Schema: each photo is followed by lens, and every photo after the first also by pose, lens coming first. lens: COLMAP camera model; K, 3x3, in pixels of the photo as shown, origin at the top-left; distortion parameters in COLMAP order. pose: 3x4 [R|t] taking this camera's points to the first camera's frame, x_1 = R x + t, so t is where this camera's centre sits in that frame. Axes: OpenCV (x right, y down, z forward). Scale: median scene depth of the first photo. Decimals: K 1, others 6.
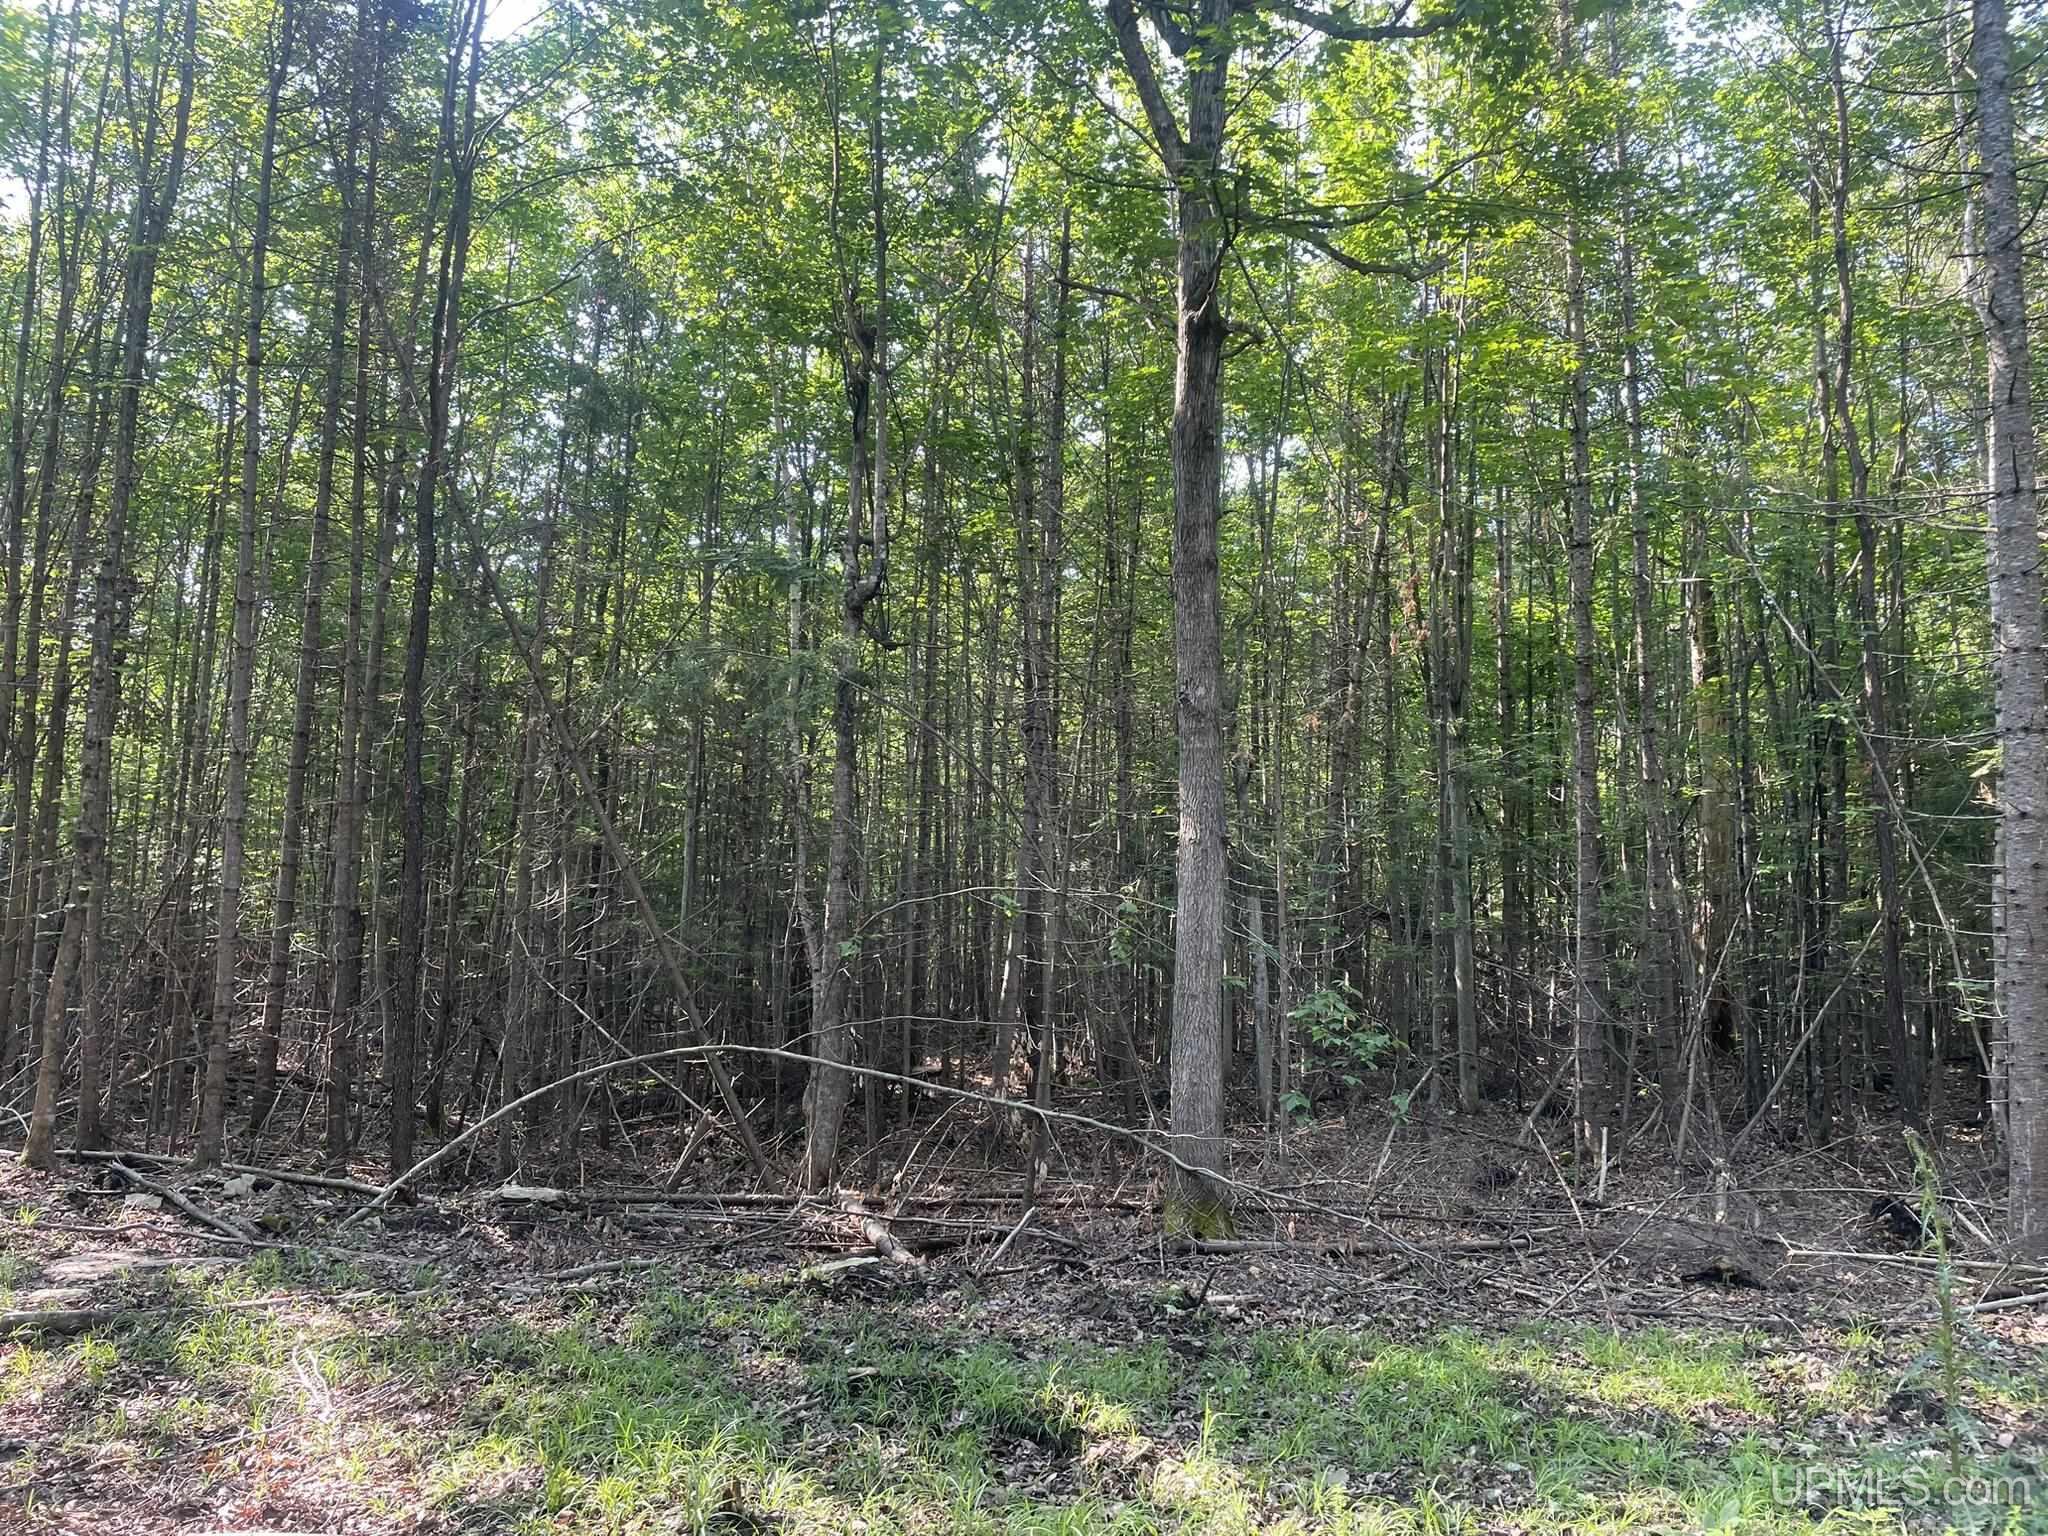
lens RADIAL K [[1538.9, 0, 1024.6], [0, 1538.9, 768.0], [0, 0, 1]] dist [0.013560, -0.009941]
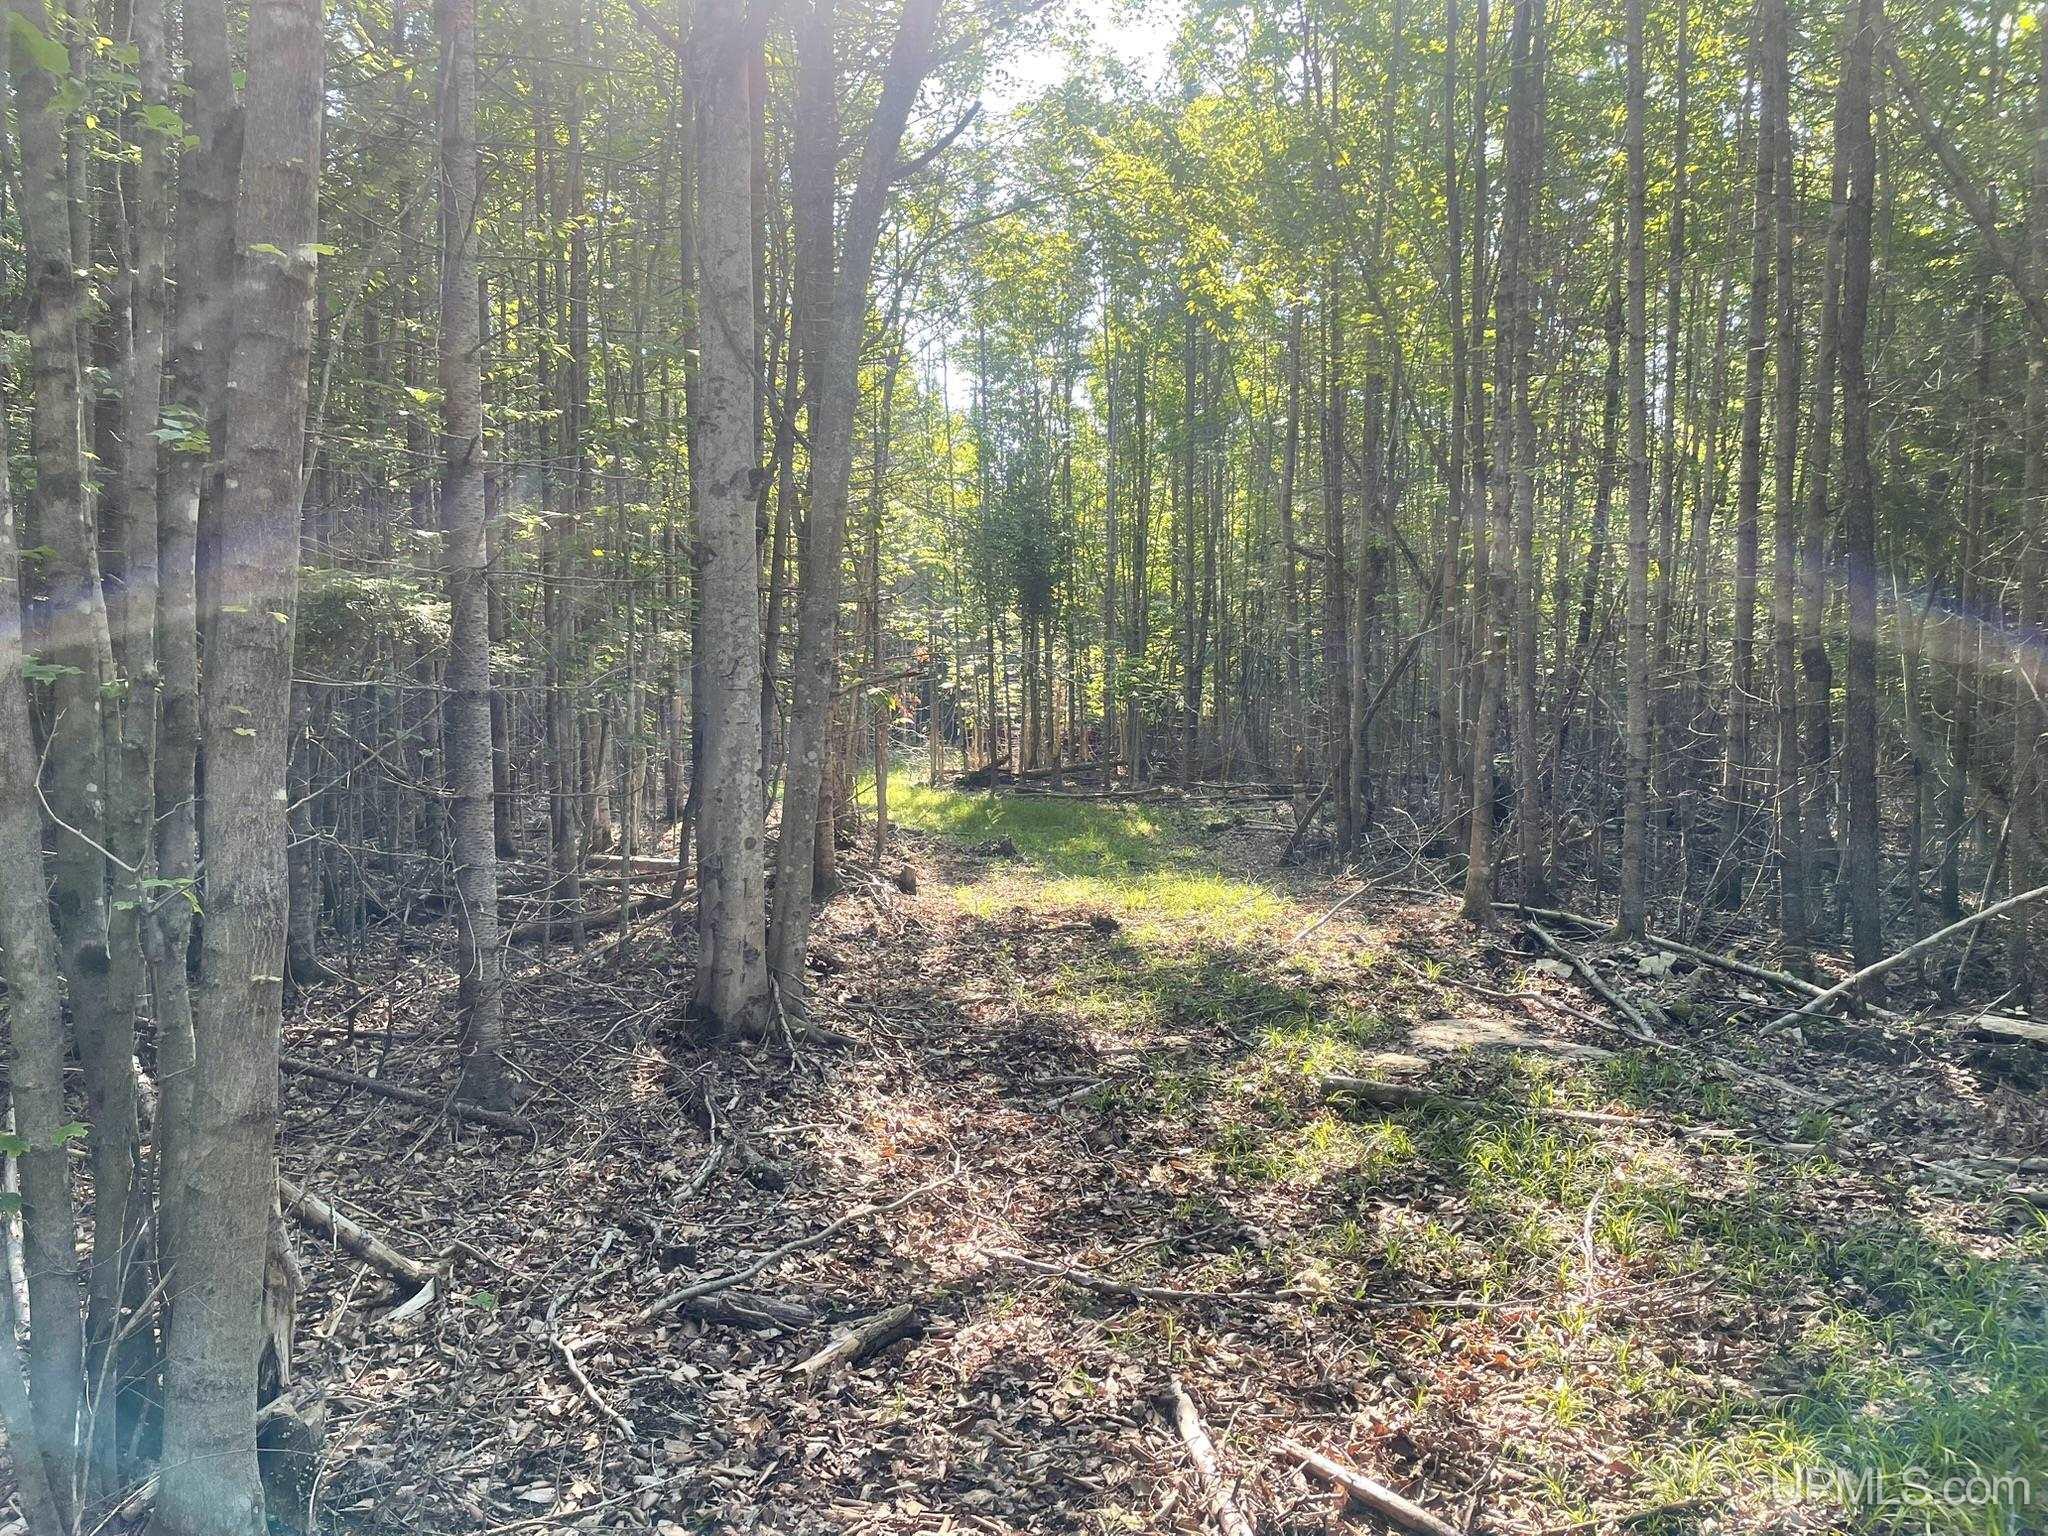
lens RADIAL K [[1538.9, 0, 1024.6], [0, 1538.9, 764.5], [0, 0, 1]] dist [0.013560, -0.009941]
pose [[0.576138, 0.024341, -0.816990, -0.005570], [0.097715, 0.990337, 0.098414, 0.040948], [0.811490, -0.136532, 0.568192, 0.249629]]
